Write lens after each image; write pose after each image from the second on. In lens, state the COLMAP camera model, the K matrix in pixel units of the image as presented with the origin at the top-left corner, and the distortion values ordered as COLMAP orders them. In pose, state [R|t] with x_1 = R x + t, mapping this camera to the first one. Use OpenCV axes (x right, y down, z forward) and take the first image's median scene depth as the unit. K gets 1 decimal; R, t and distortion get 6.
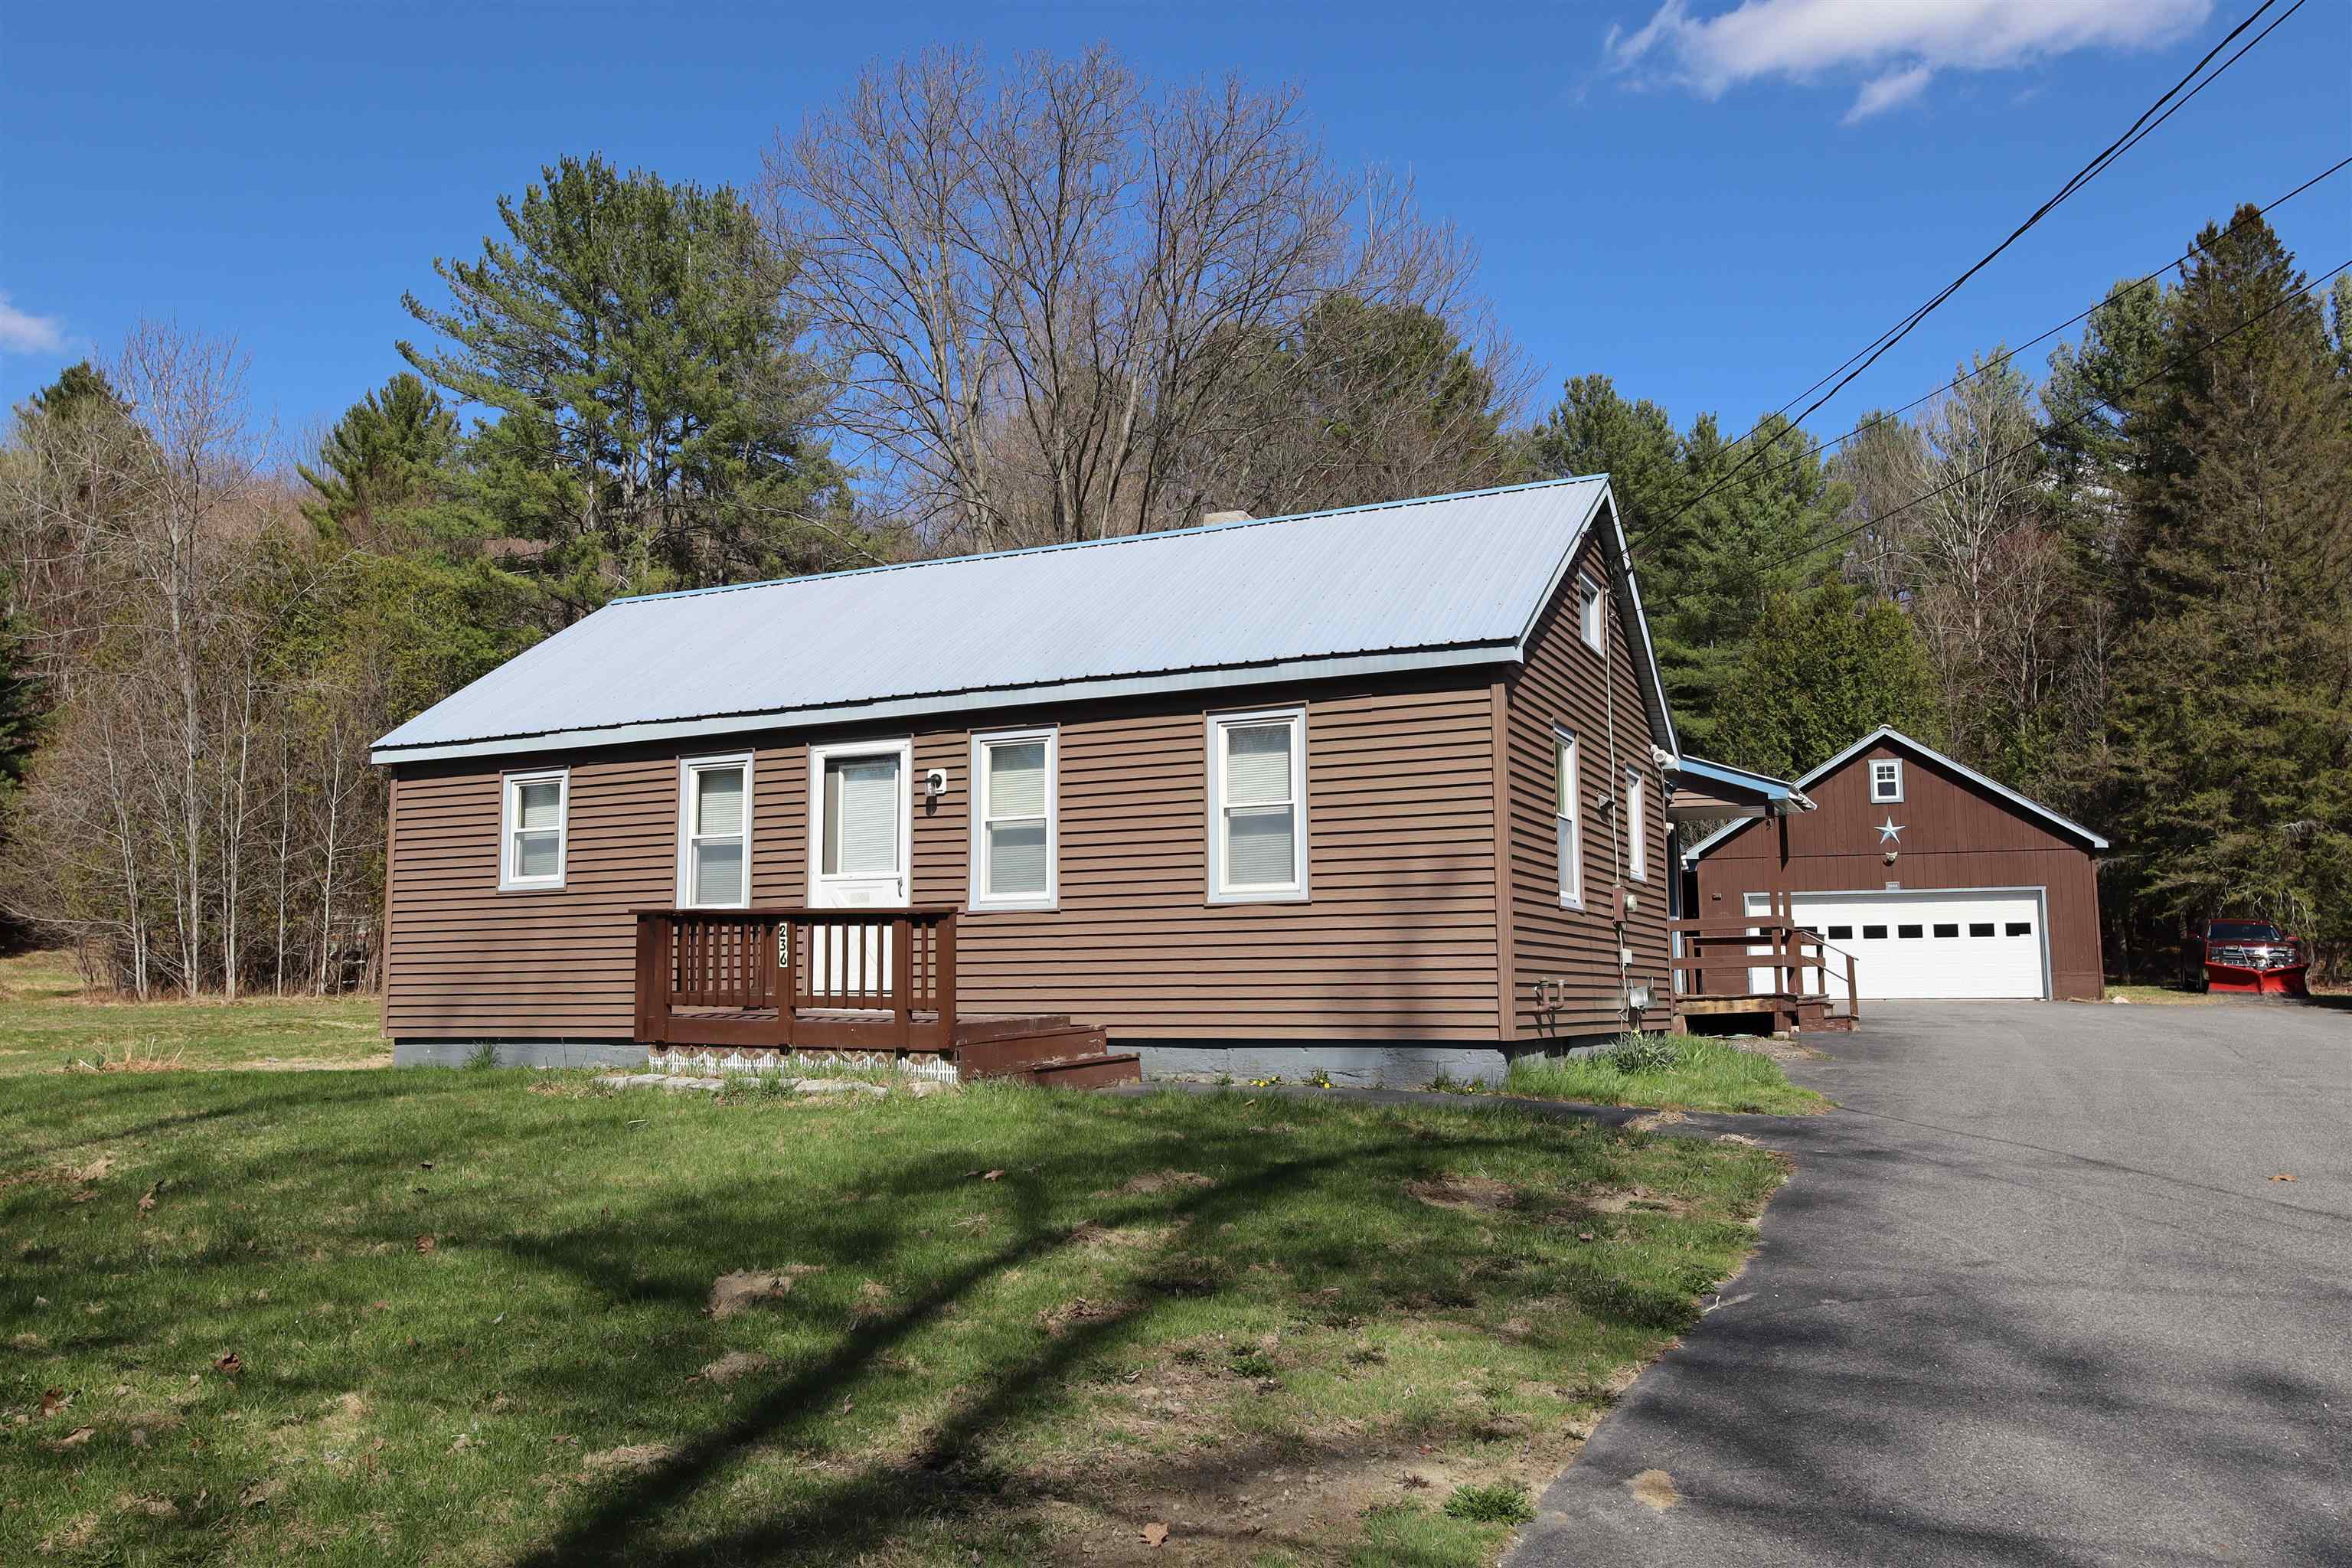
lens RADIAL K [[1757.1, 0, 1176.0], [0, 1757.1, 784.0], [0, 0, 1]] dist [0.001872, 0.002805]
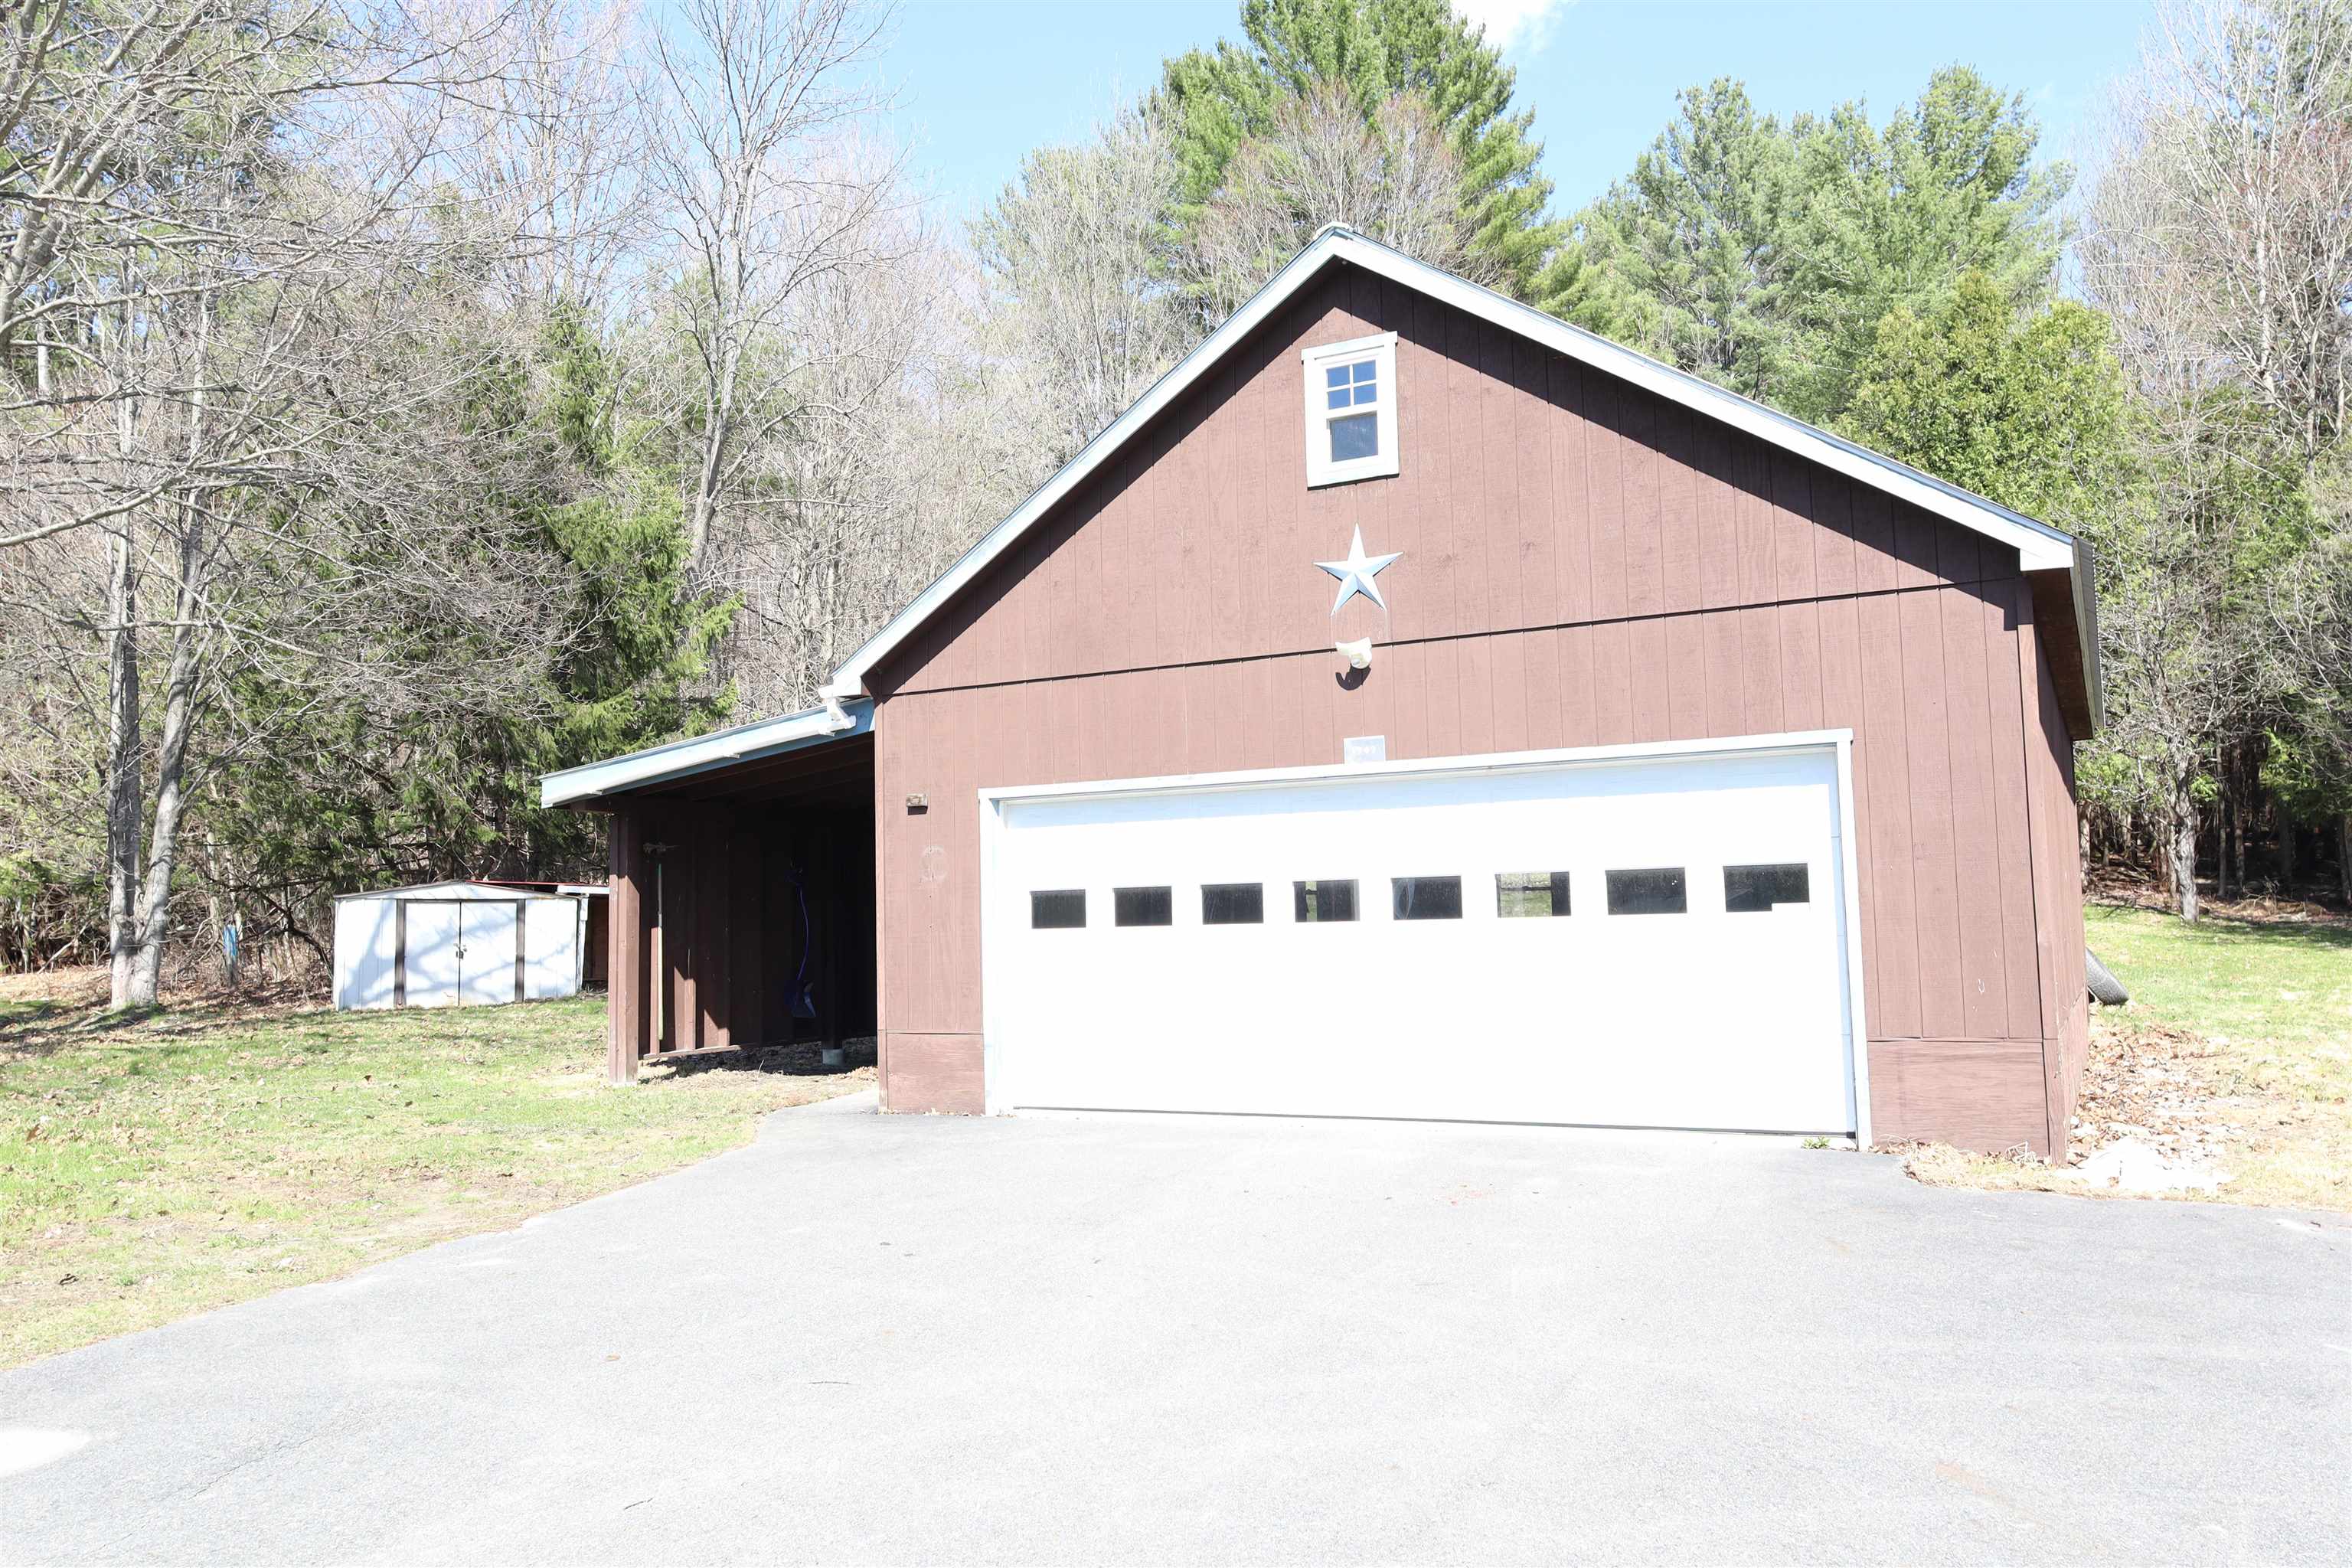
lens RADIAL K [[1757.1, 0, 1176.0], [0, 1757.1, 784.0], [0, 0, 1]] dist [0.001872, 0.002805]
pose [[0.977871, -0.025793, -0.207613, 0.439606], [0.032954, 0.998973, 0.031106, 0.053435], [0.206598, -0.037260, 0.977716, 0.695624]]
